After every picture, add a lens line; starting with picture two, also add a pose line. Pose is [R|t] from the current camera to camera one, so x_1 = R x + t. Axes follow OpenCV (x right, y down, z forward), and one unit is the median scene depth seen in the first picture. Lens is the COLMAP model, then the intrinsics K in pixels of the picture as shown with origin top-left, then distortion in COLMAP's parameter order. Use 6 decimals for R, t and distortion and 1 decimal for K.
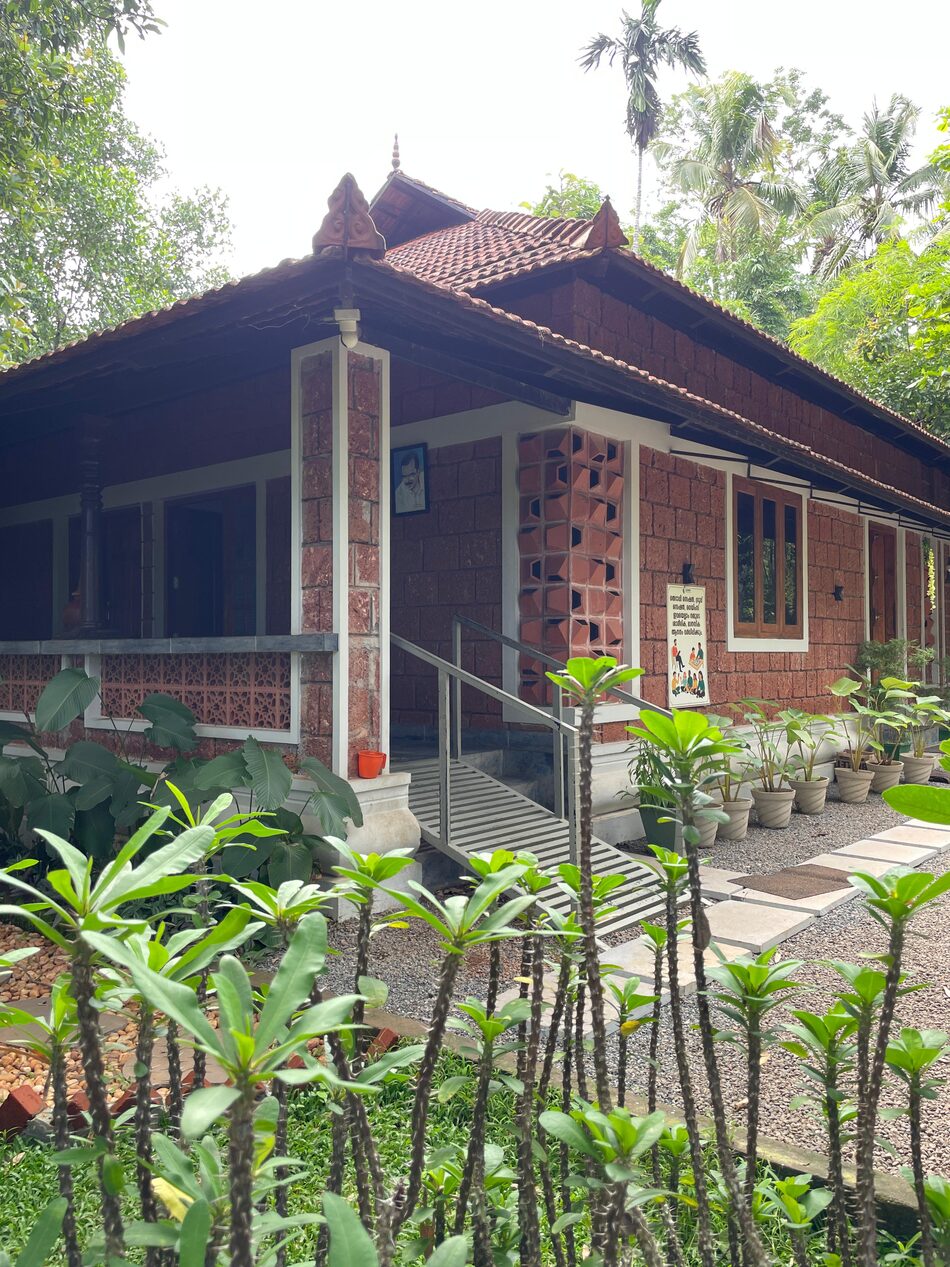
lens RADIAL K [[965.3, 0, 478.8], [0, 965.3, 635.3], [0, 0, 1]] dist [0.073070, -0.022044]
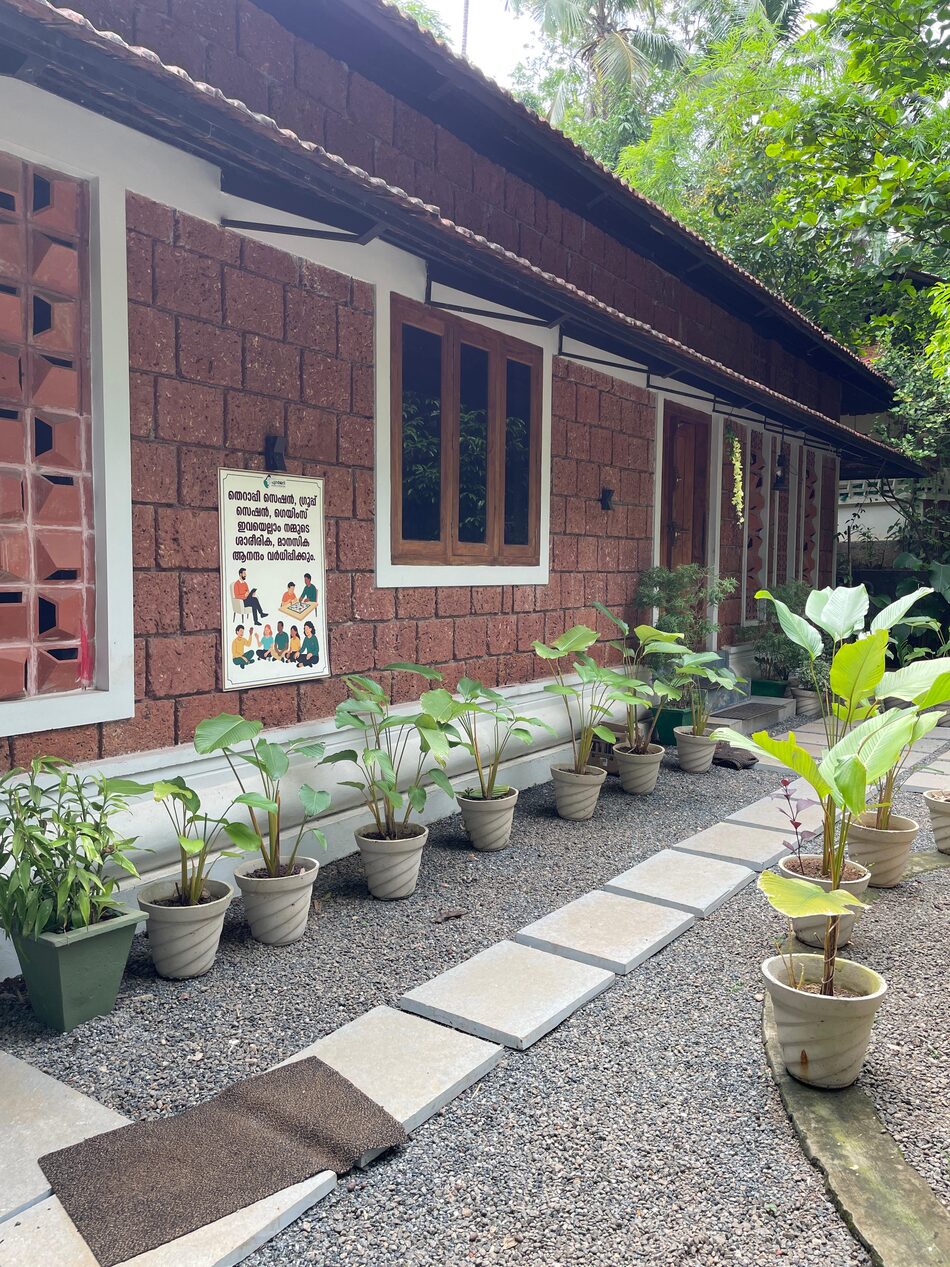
lens RADIAL K [[965.3, 0, 472.1], [0, 965.3, 633.6], [0, 0, 1]] dist [0.073070, -0.022044]
pose [[0.996216, 0.001710, 0.086893, 0.263311], [-0.009289, 0.996175, 0.086887, -0.007821], [-0.086412, -0.087366, 0.992421, 0.382611]]
